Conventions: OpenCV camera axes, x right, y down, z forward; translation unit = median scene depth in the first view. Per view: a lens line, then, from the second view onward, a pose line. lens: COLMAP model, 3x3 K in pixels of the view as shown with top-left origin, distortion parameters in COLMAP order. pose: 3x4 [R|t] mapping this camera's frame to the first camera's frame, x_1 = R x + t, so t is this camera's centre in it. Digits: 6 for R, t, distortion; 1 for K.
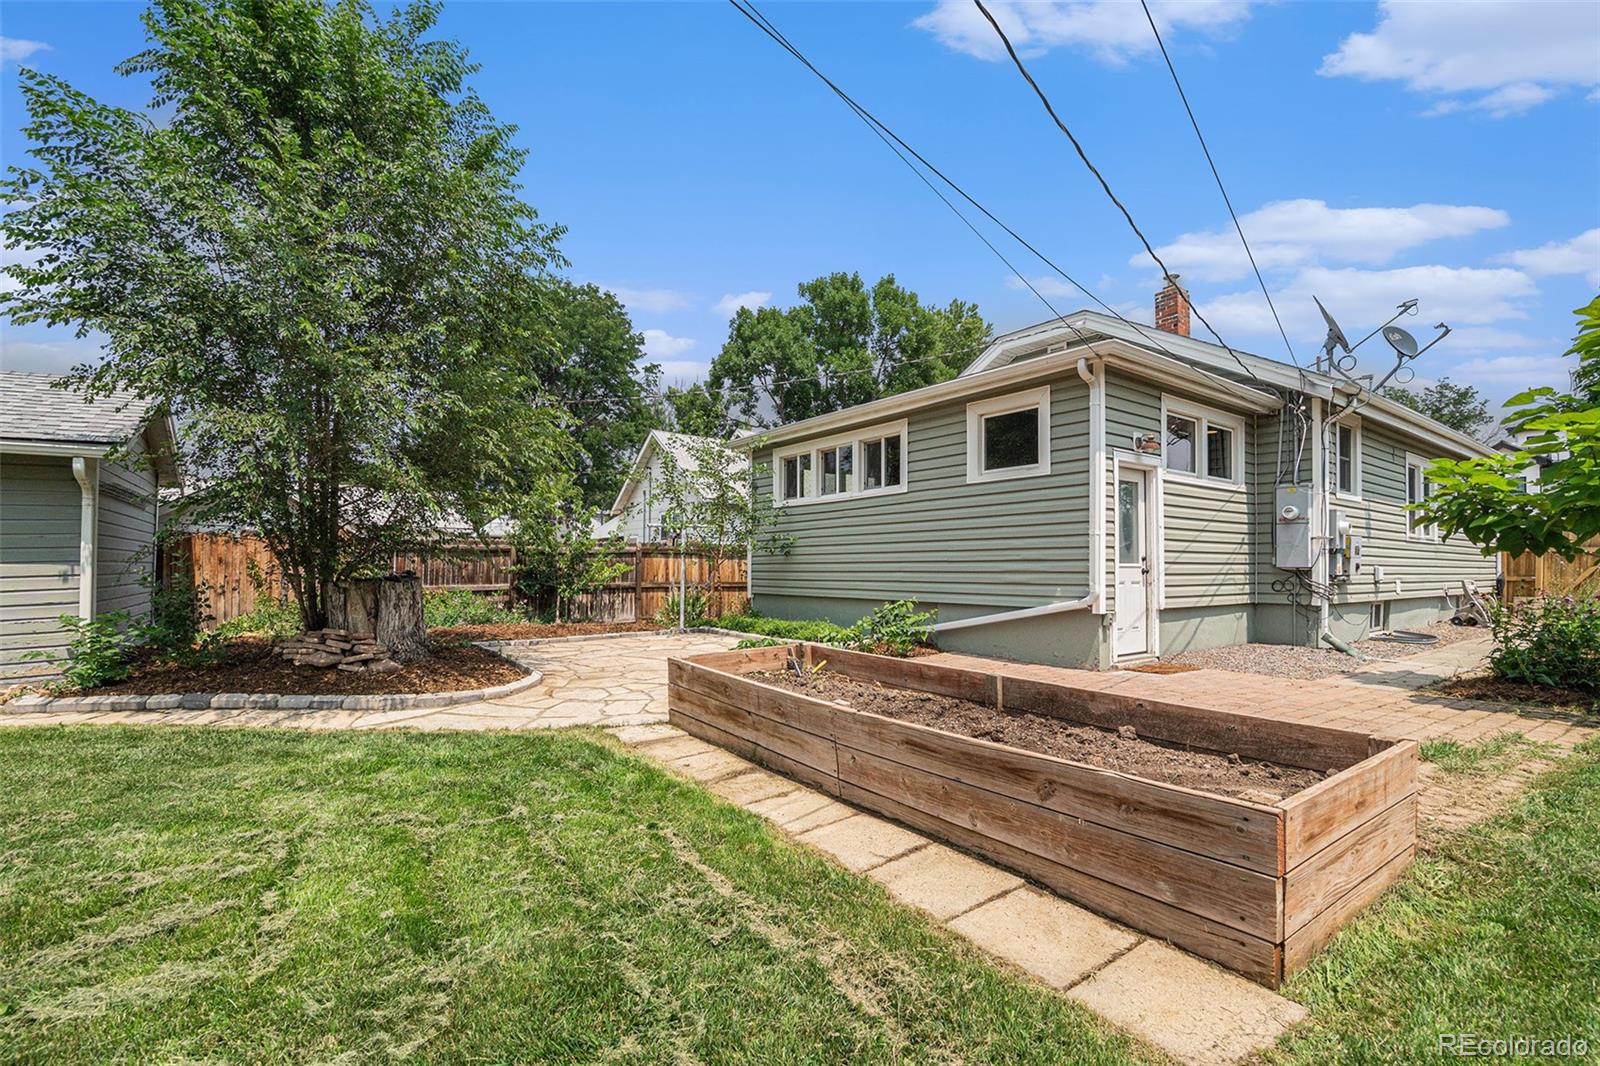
lens RADIAL K [[725.2, 0, 800.8], [0, 725.2, 558.0], [0, 0, 1]] dist [-0.038785, 0.008947]
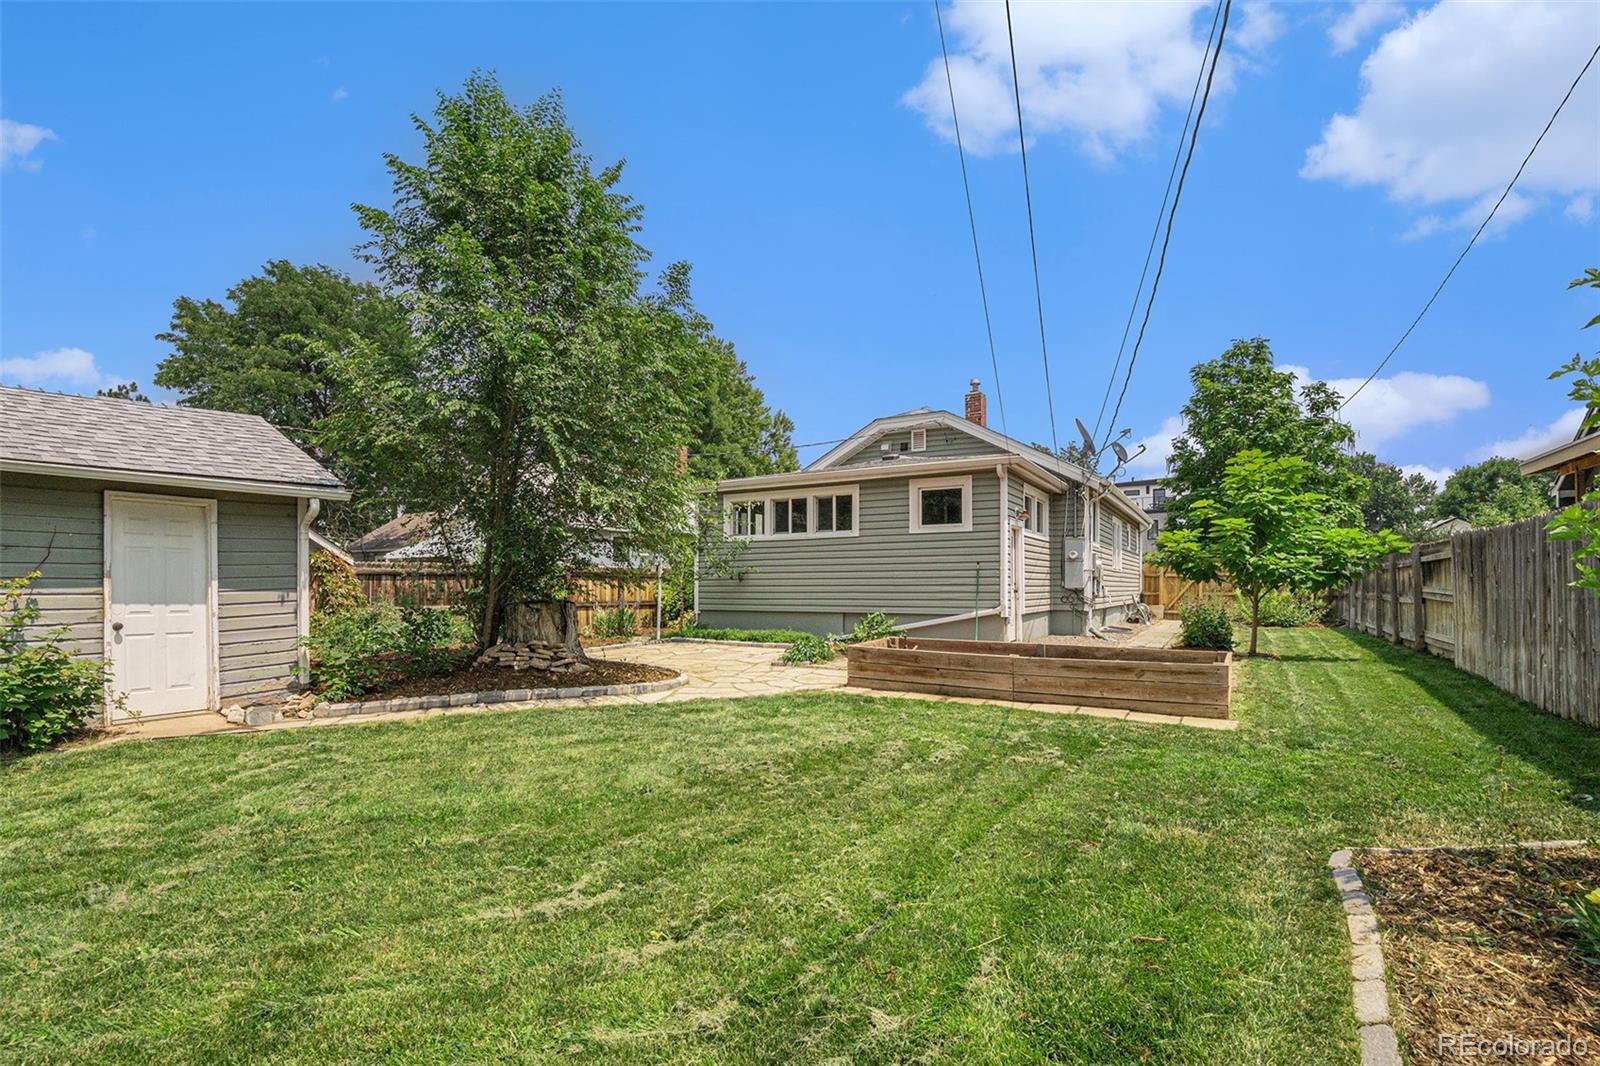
lens RADIAL K [[739.2, 0, 796.1], [0, 739.2, 590.6], [0, 0, 1]] dist [-0.037656, 0.010260]
pose [[0.916010, -0.005840, 0.401114, -0.754698], [-0.002489, 0.999792, 0.020242, -0.017842], [-0.401148, -0.019540, 0.915805, -0.389975]]
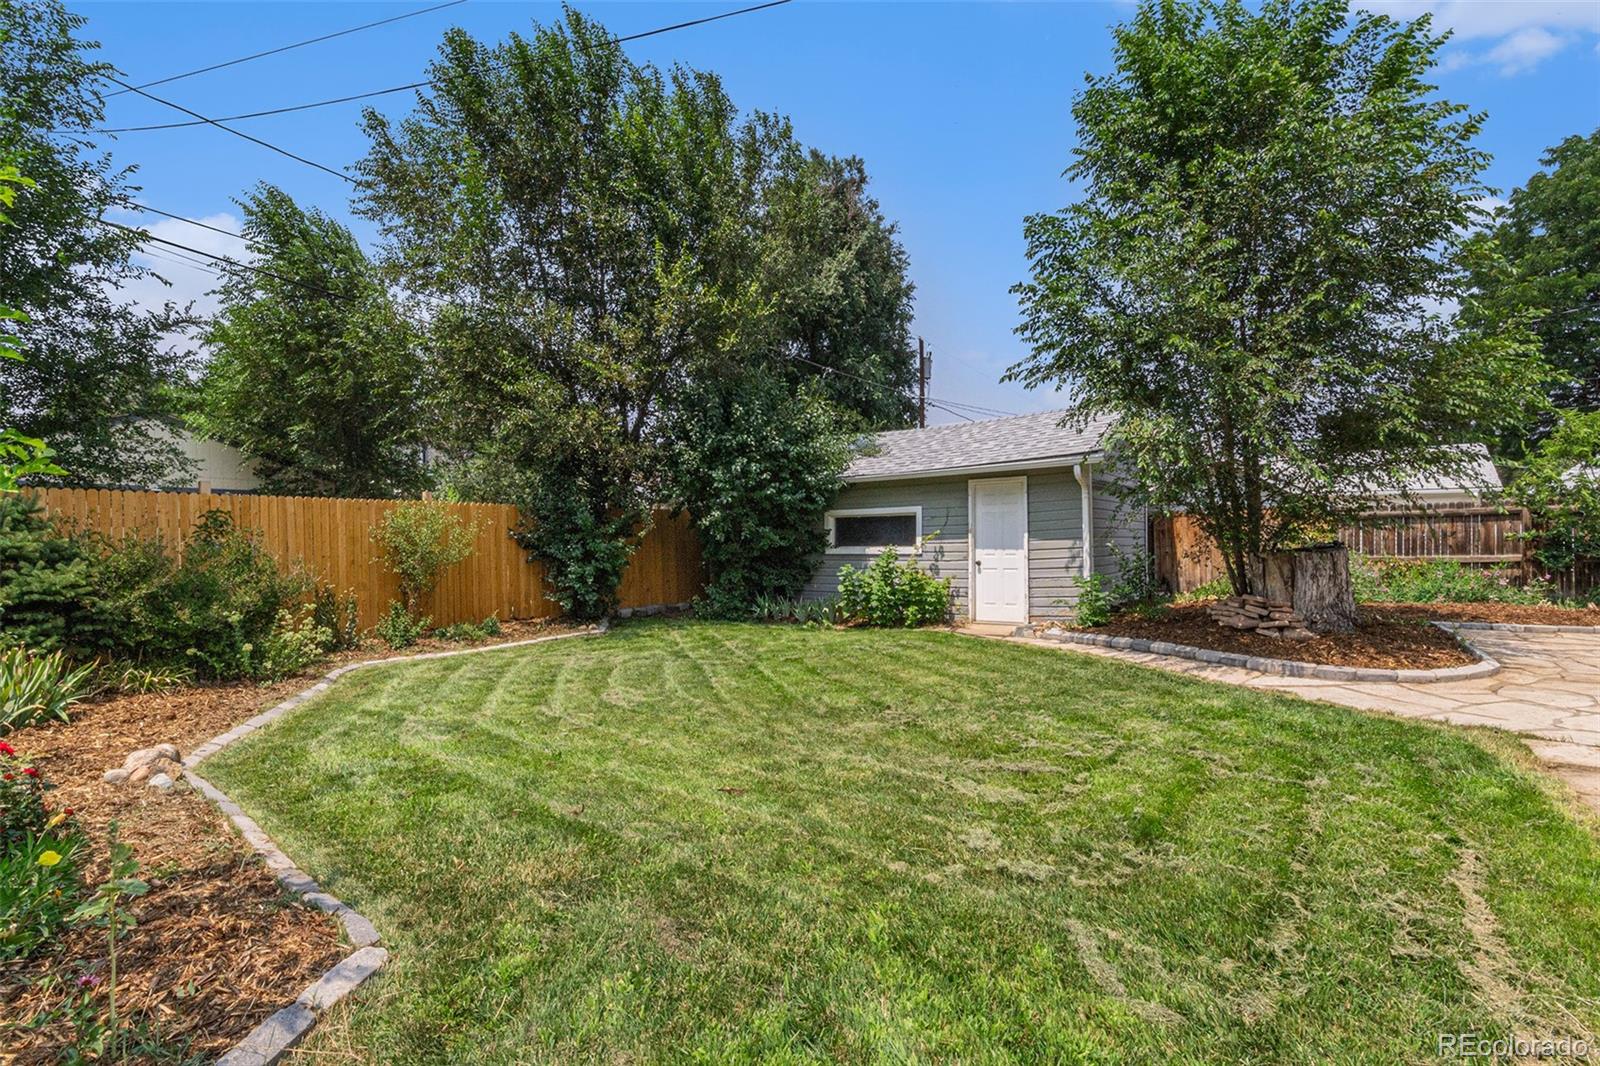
lens RADIAL K [[725.2, 0, 800.8], [0, 725.2, 558.0], [0, 0, 1]] dist [-0.038785, 0.008947]
pose [[0.307198, 0.008196, -0.951610, 0.167866], [0.031863, 0.999314, 0.018892, -0.000324], [0.951112, -0.036124, 0.306726, 0.012532]]
